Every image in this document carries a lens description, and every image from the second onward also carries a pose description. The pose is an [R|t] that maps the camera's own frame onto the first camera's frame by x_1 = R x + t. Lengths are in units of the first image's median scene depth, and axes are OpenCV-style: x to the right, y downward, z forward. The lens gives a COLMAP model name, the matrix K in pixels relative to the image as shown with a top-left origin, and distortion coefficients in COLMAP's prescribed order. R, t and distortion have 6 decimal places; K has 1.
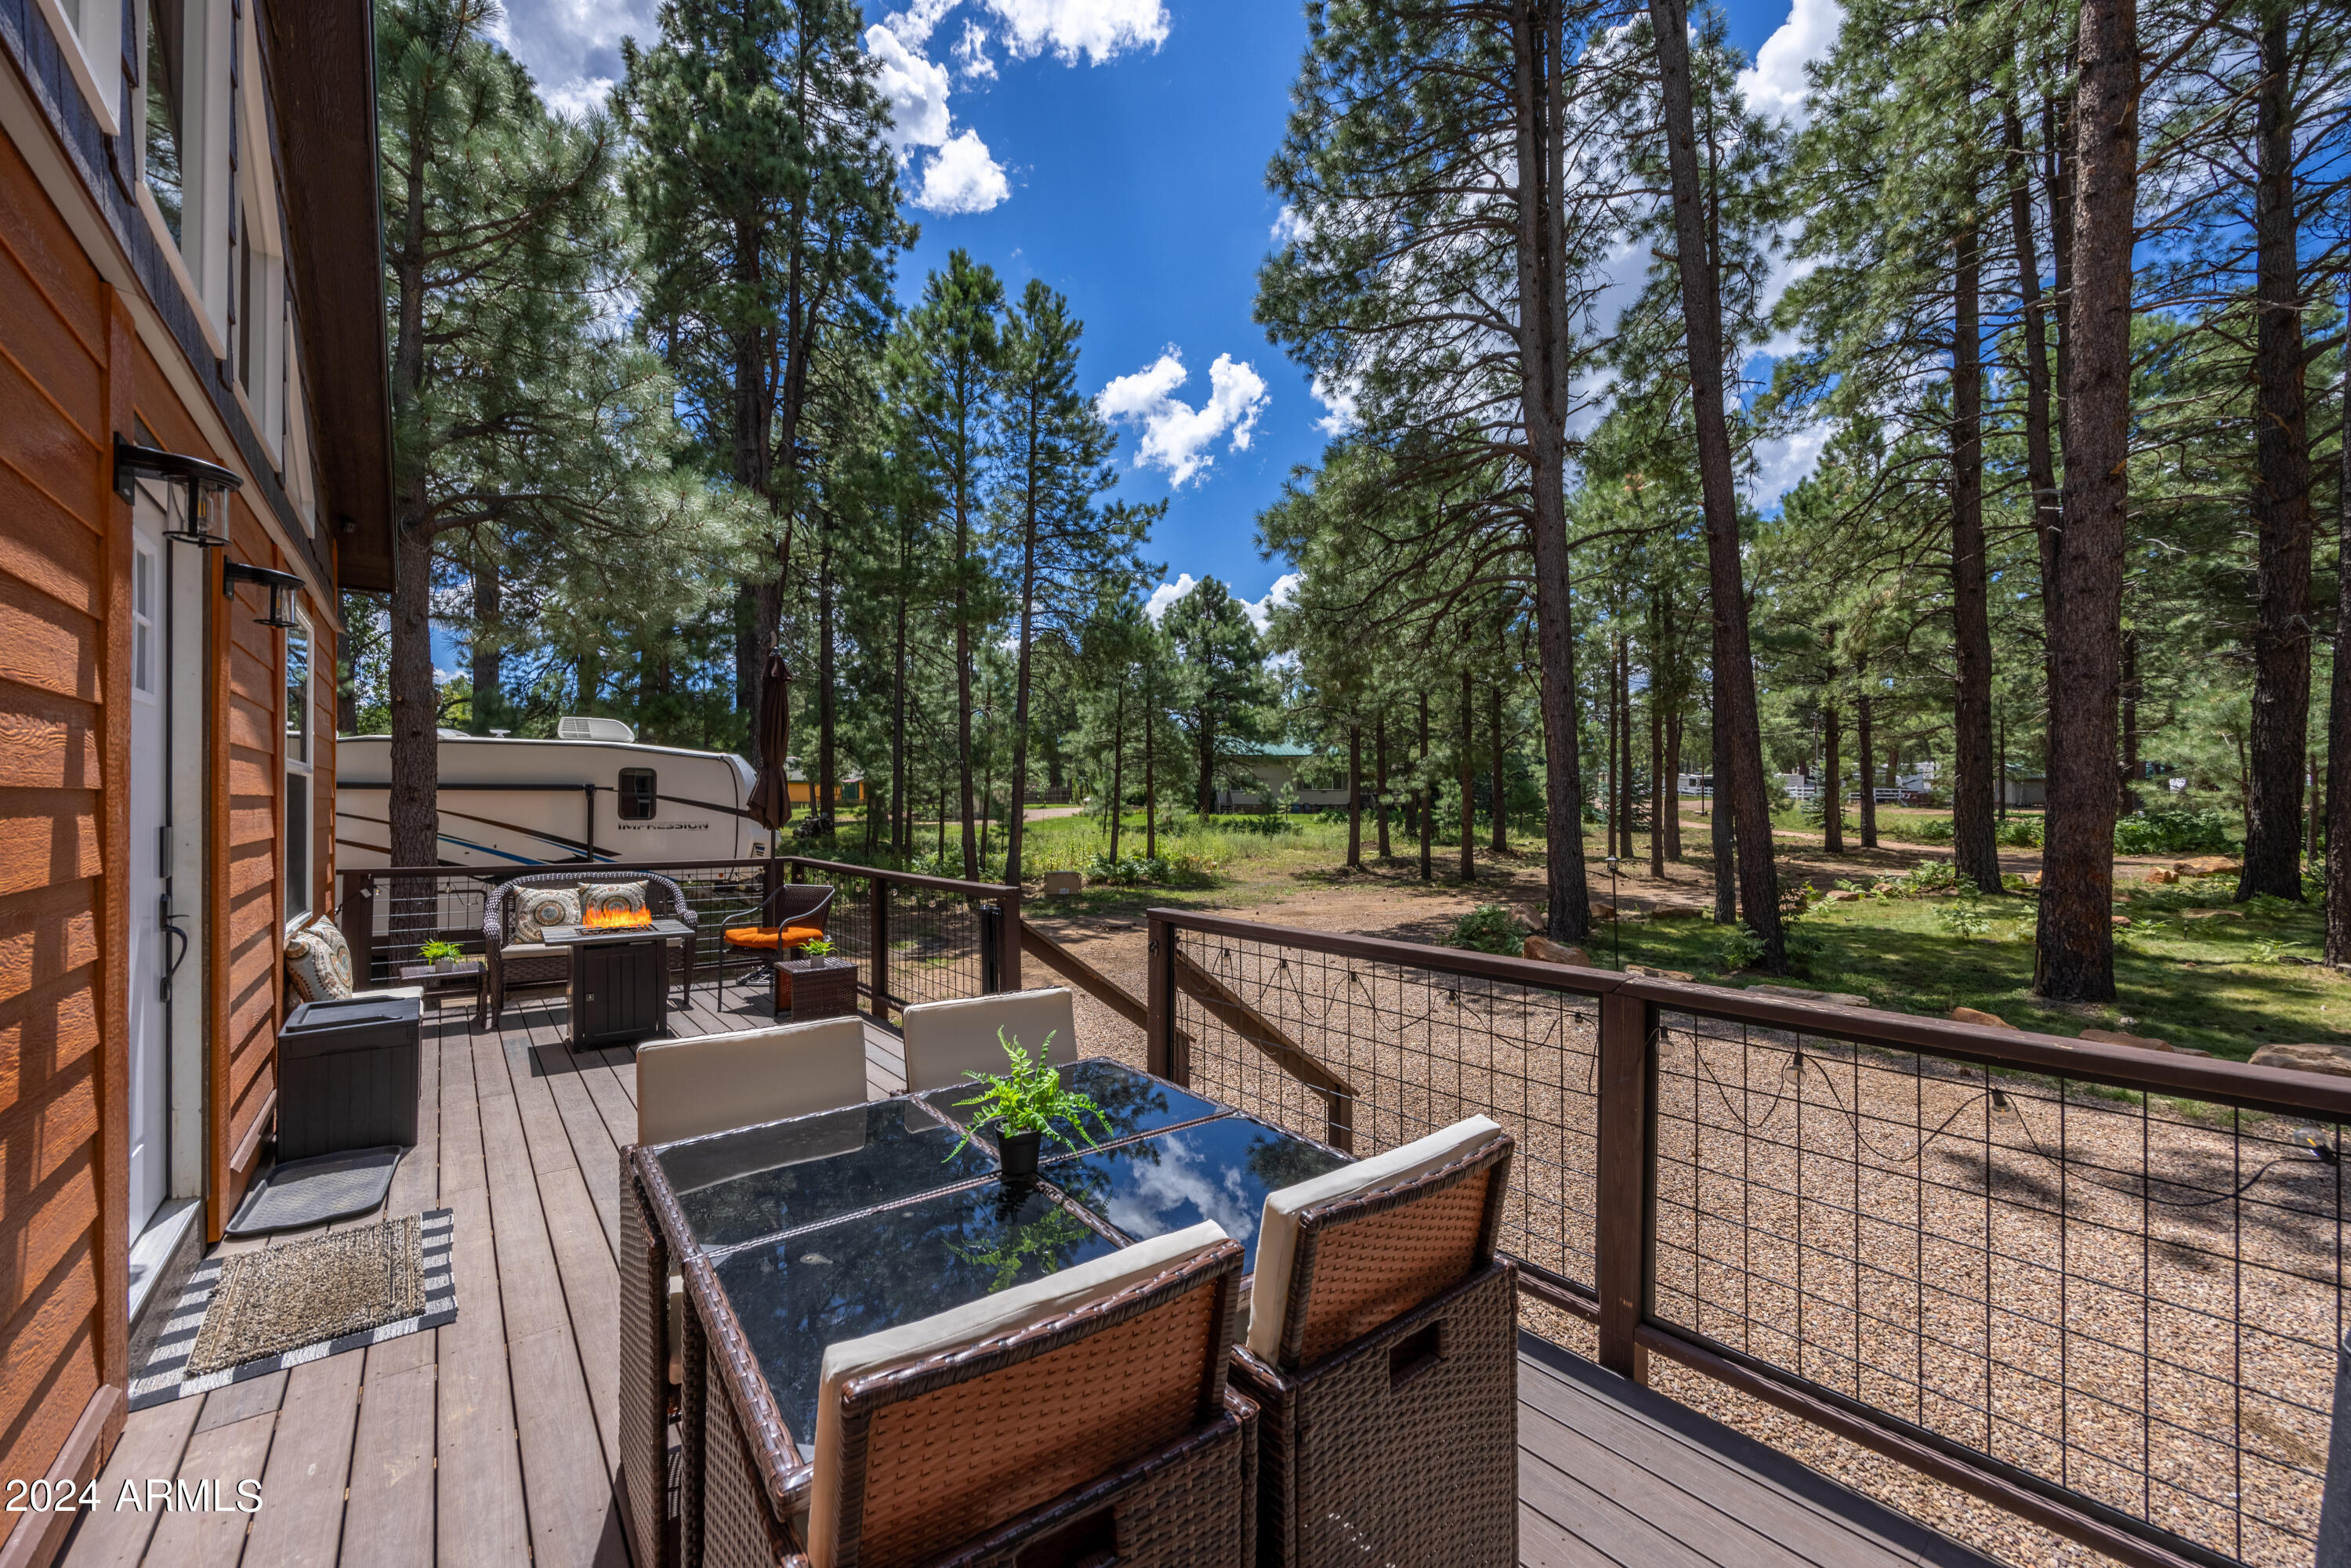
lens RADIAL K [[948.7, 0, 1175.5], [0, 948.7, 784.0], [0, 0, 1]] dist [0.000567, 0.000051]
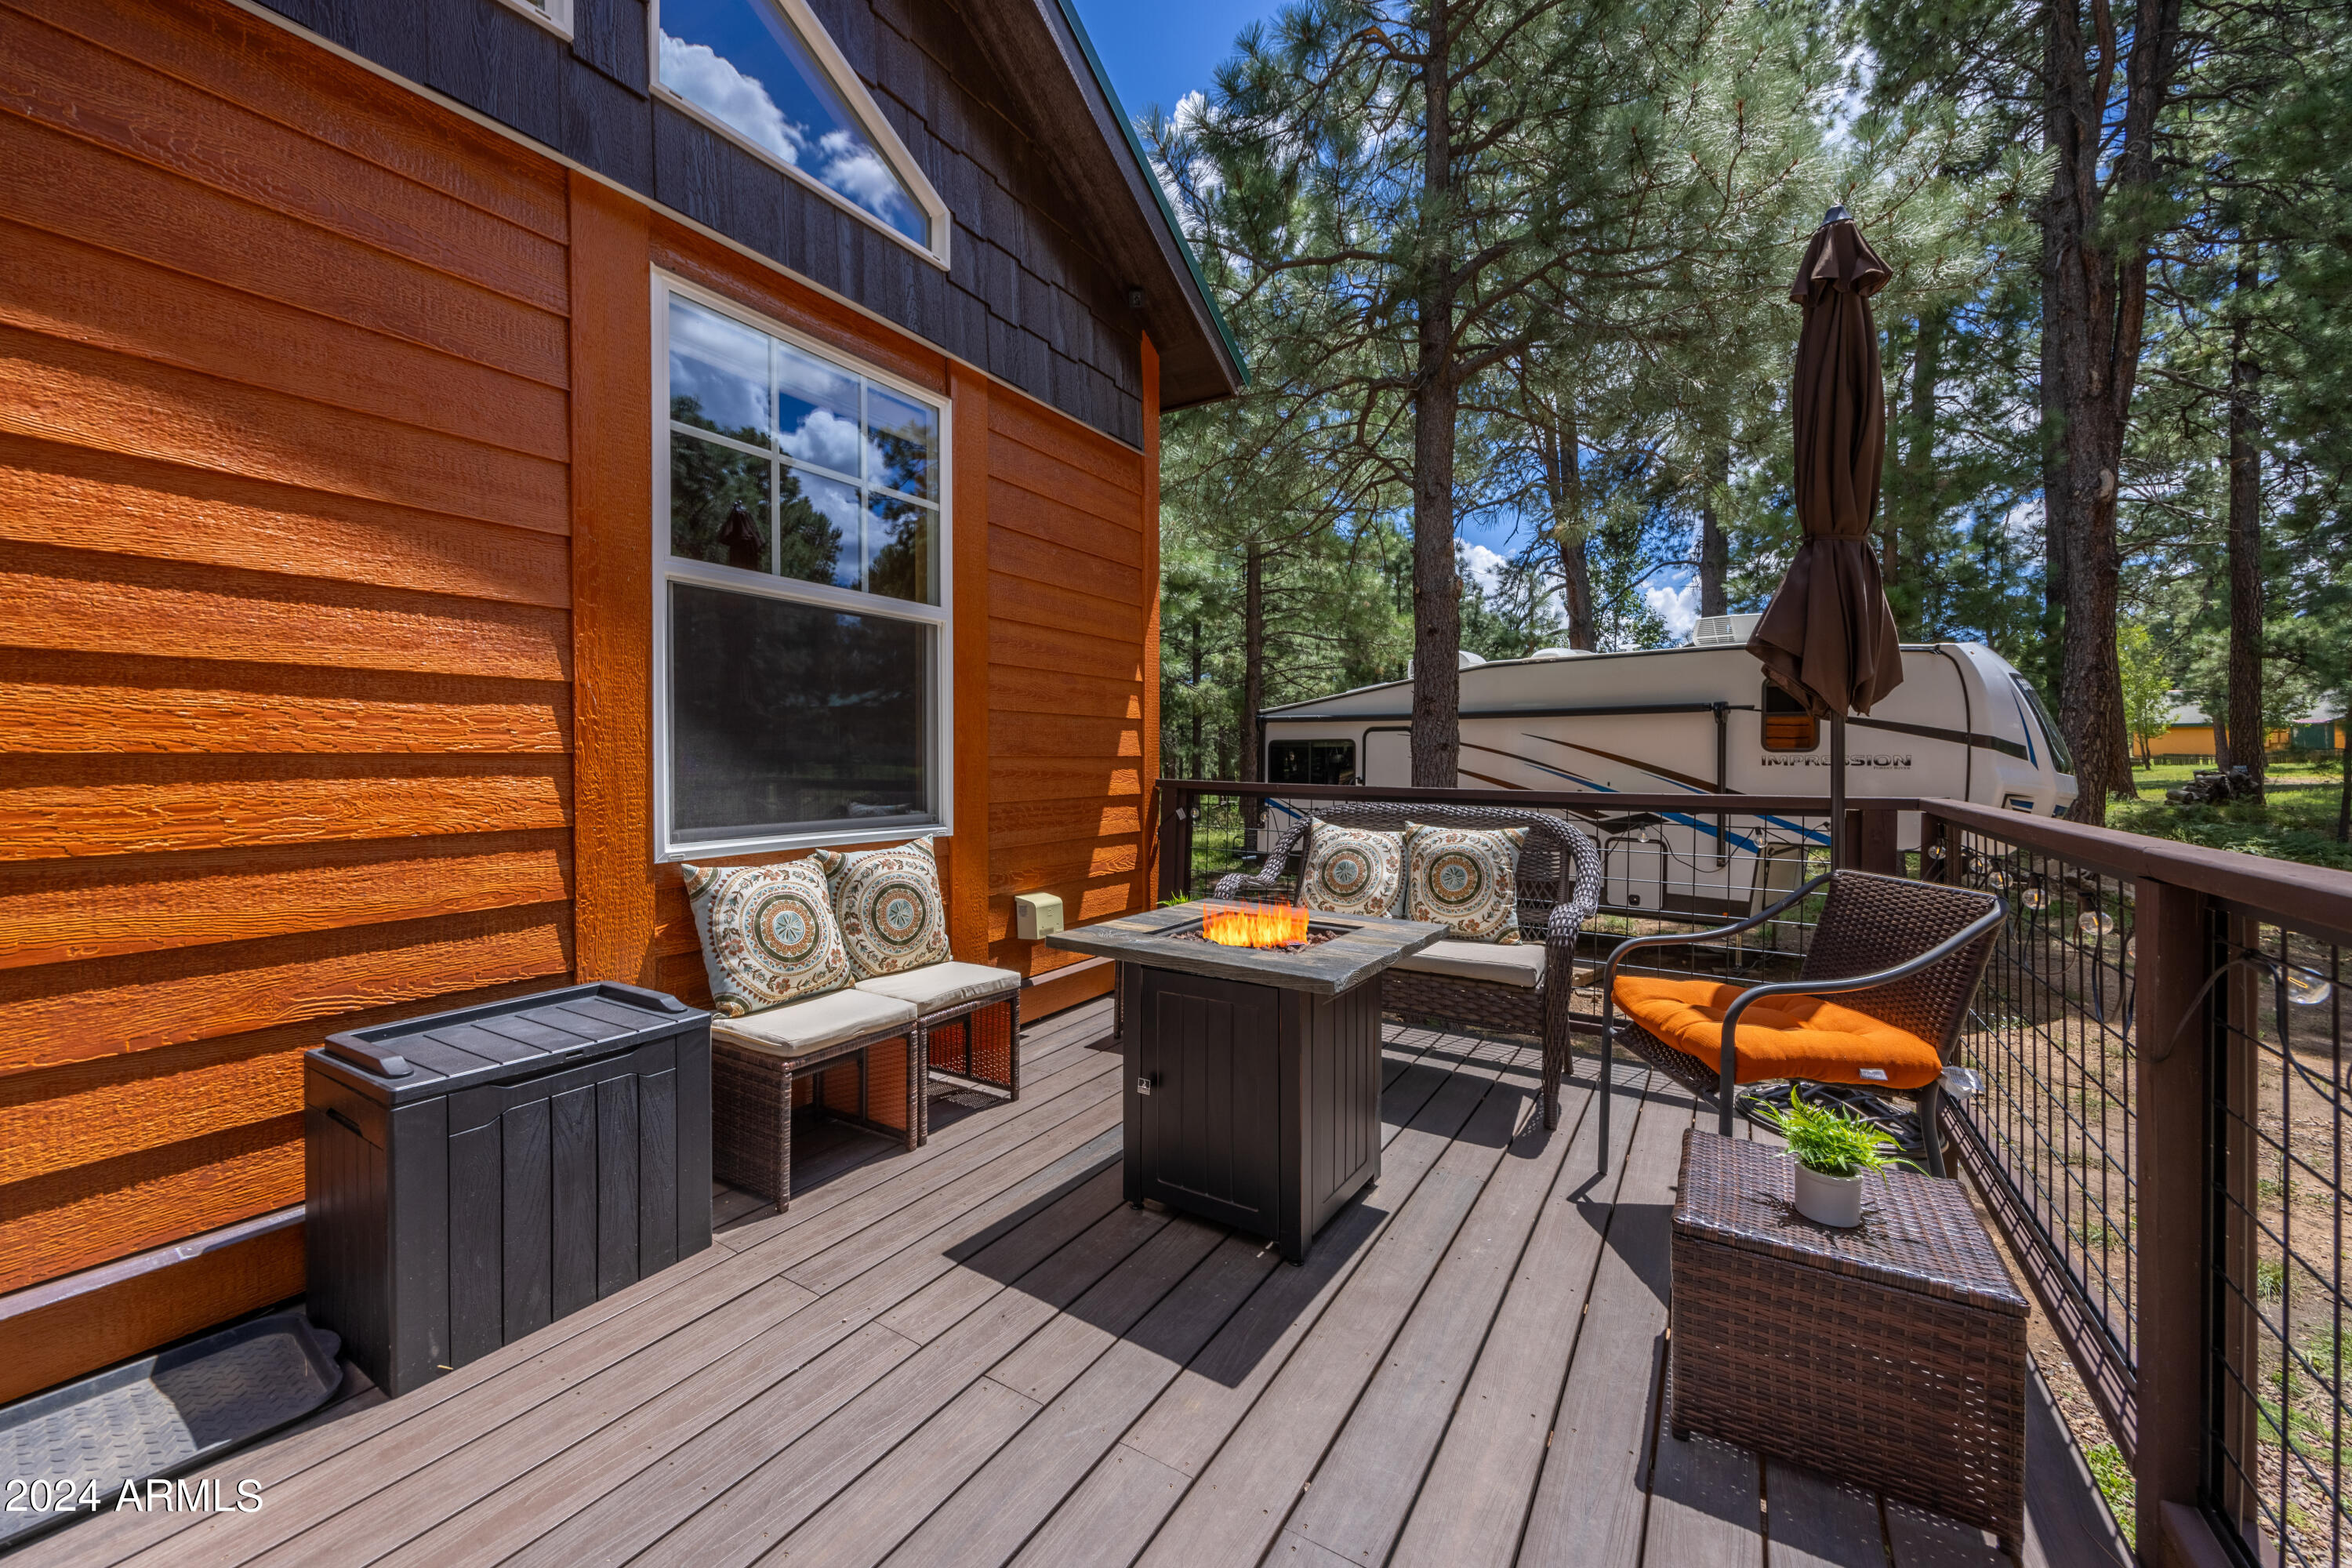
lens RADIAL K [[902.0, 0, 1175.9], [0, 902.0, 771.5], [0, 0, 1]] dist [0.001284, 0.000195]
pose [[0.328896, 0.013244, -0.944273, -0.103647], [0.013333, 0.999737, 0.018666, 0.034803], [0.944272, -0.018729, 0.328633, 0.382362]]
